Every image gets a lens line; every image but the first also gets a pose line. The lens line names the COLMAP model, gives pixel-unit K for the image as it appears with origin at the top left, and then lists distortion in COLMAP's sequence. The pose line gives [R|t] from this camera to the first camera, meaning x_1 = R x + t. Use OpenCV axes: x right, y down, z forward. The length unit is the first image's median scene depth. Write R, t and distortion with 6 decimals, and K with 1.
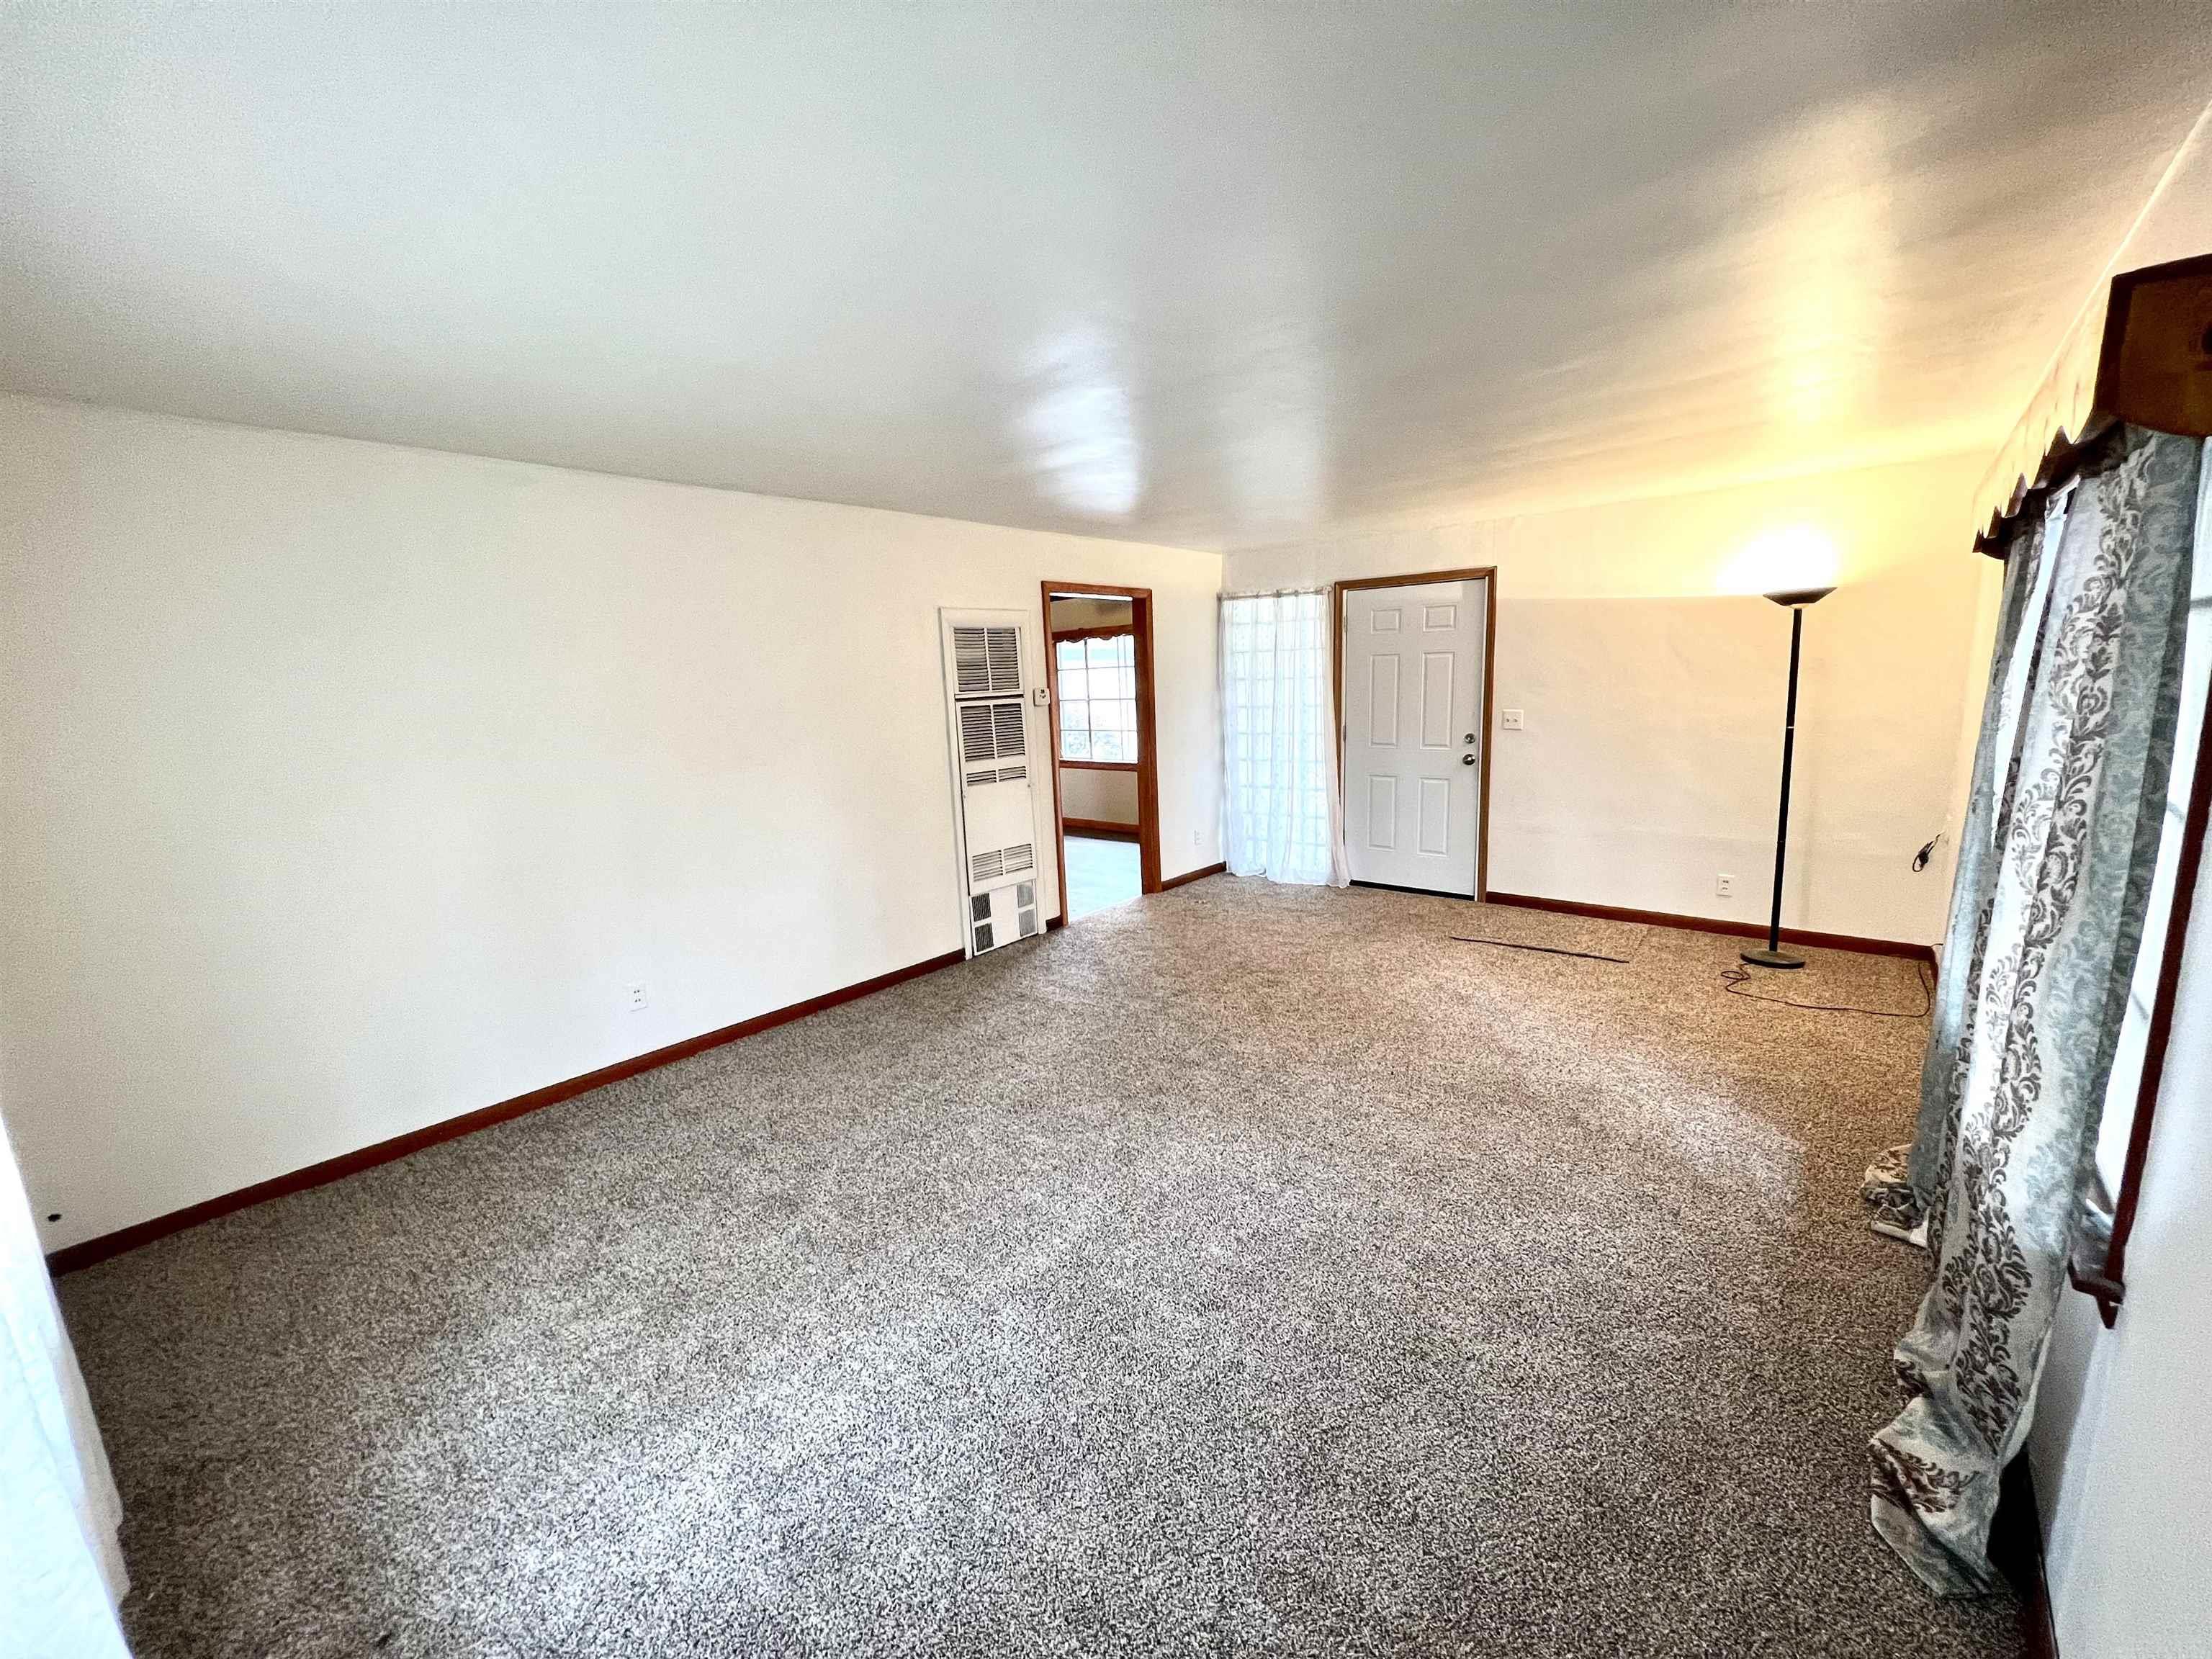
lens RADIAL K [[882.8, 0, 1099.9], [0, 882.8, 836.2], [0, 0, 1]] dist [-0.002342, -0.000051]
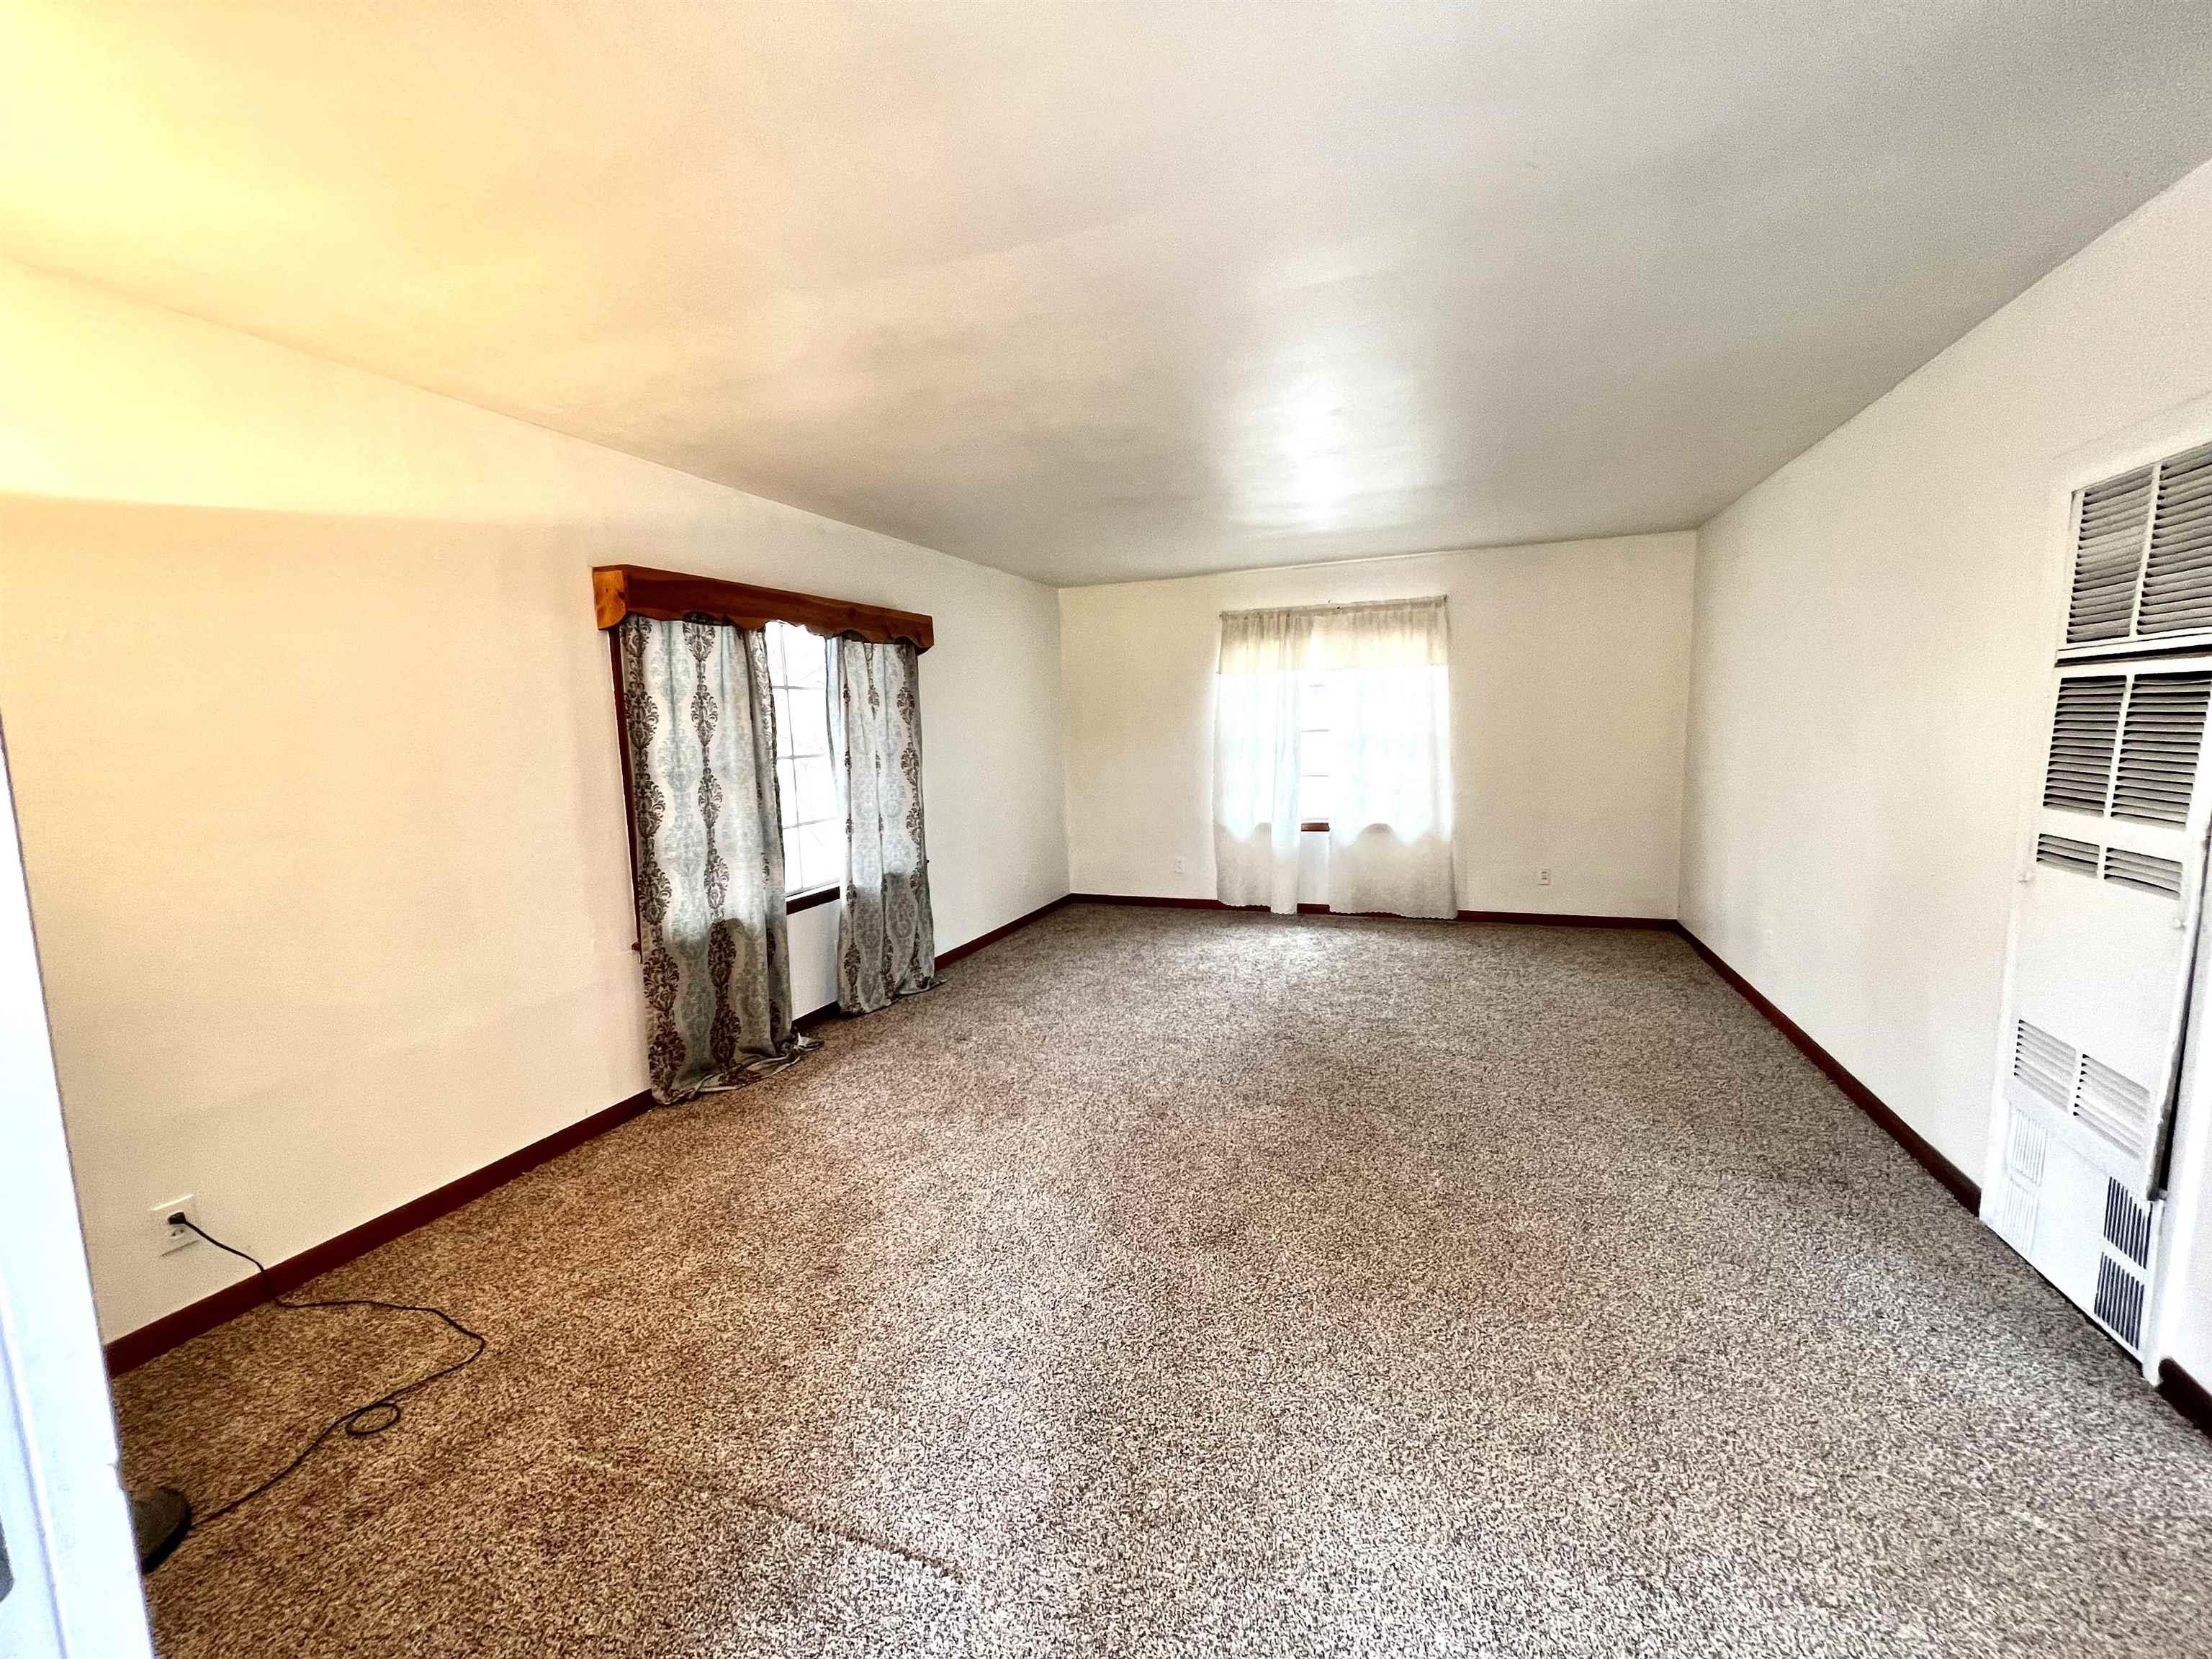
lens RADIAL K [[883.0, 0, 1114.2], [0, 883.0, 825.6], [0, 0, 1]] dist [0.002161, 0.000018]
pose [[-0.939732, 0.103641, -0.325826, 0.426792], [0.005065, 0.957067, 0.289823, -0.205325], [0.341874, 0.270706, -0.899911, 1.248880]]
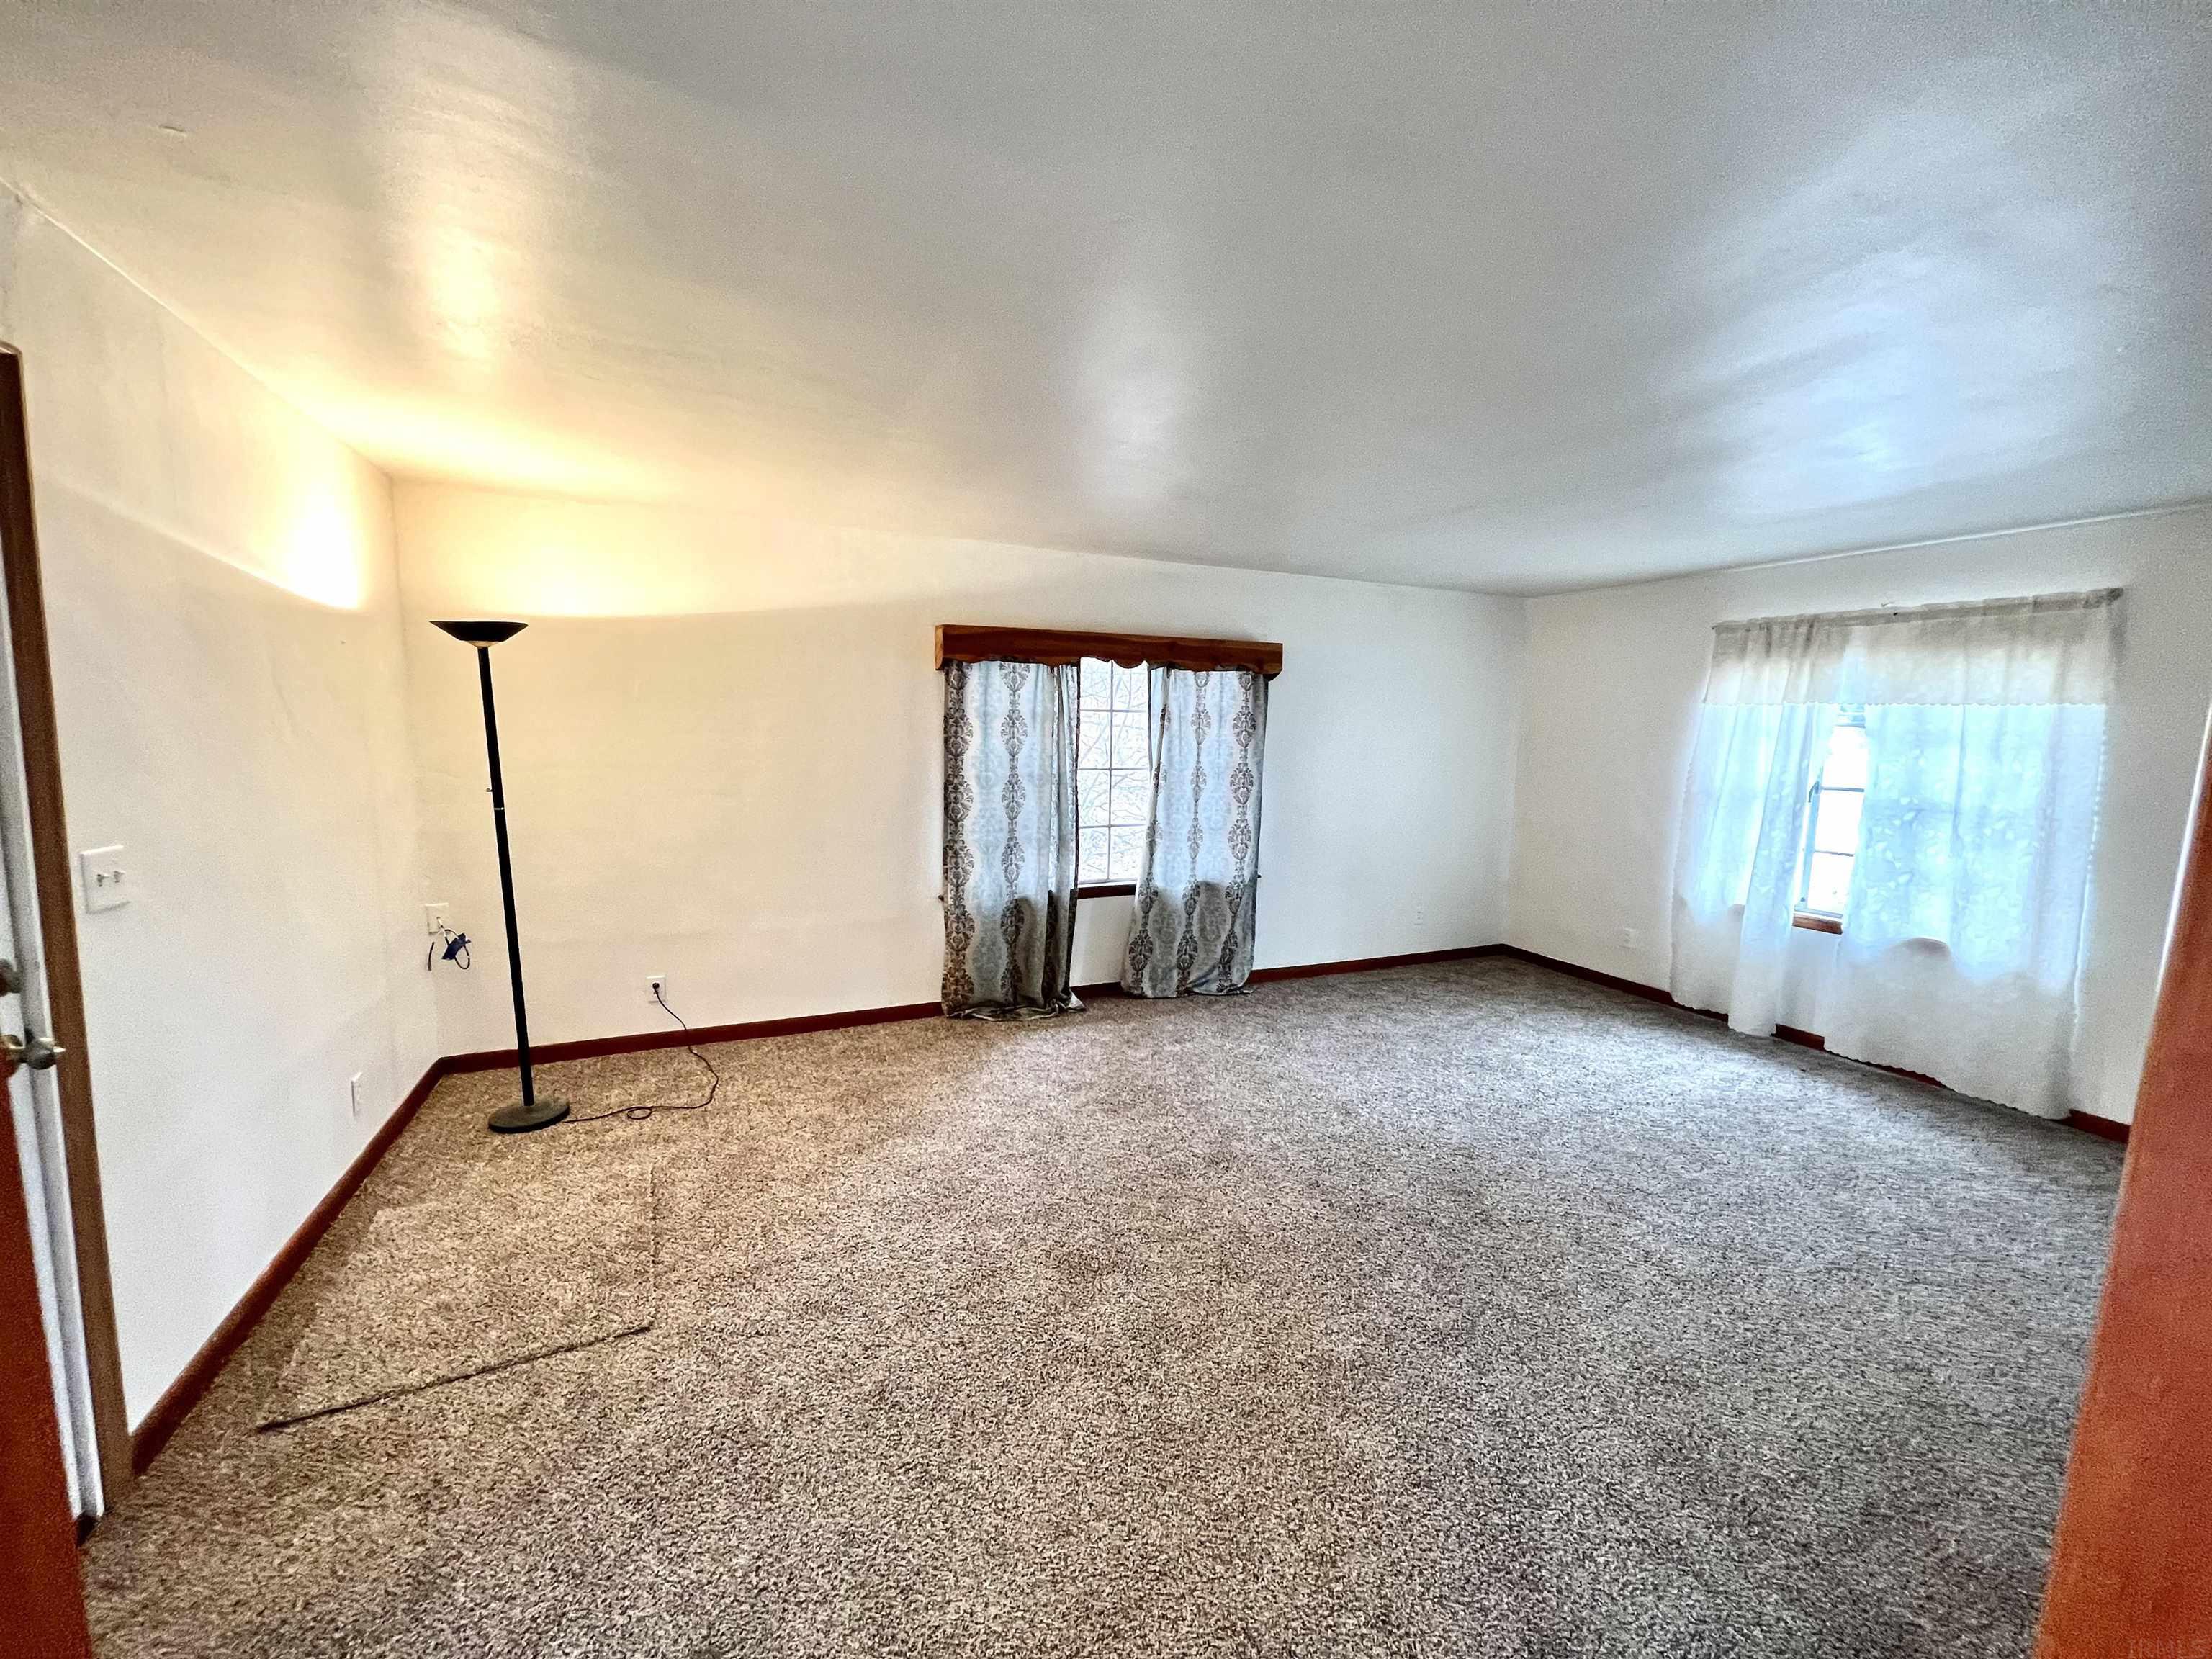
lens RADIAL K [[882.8, 0, 1099.9], [0, 882.8, 836.2], [0, 0, 1]] dist [-0.002342, -0.000051]
pose [[-0.904191, -0.040717, 0.425183, 0.008761], [0.083928, 0.959104, 0.270326, -0.224366], [-0.418802, 0.280111, -0.863796, 1.259324]]
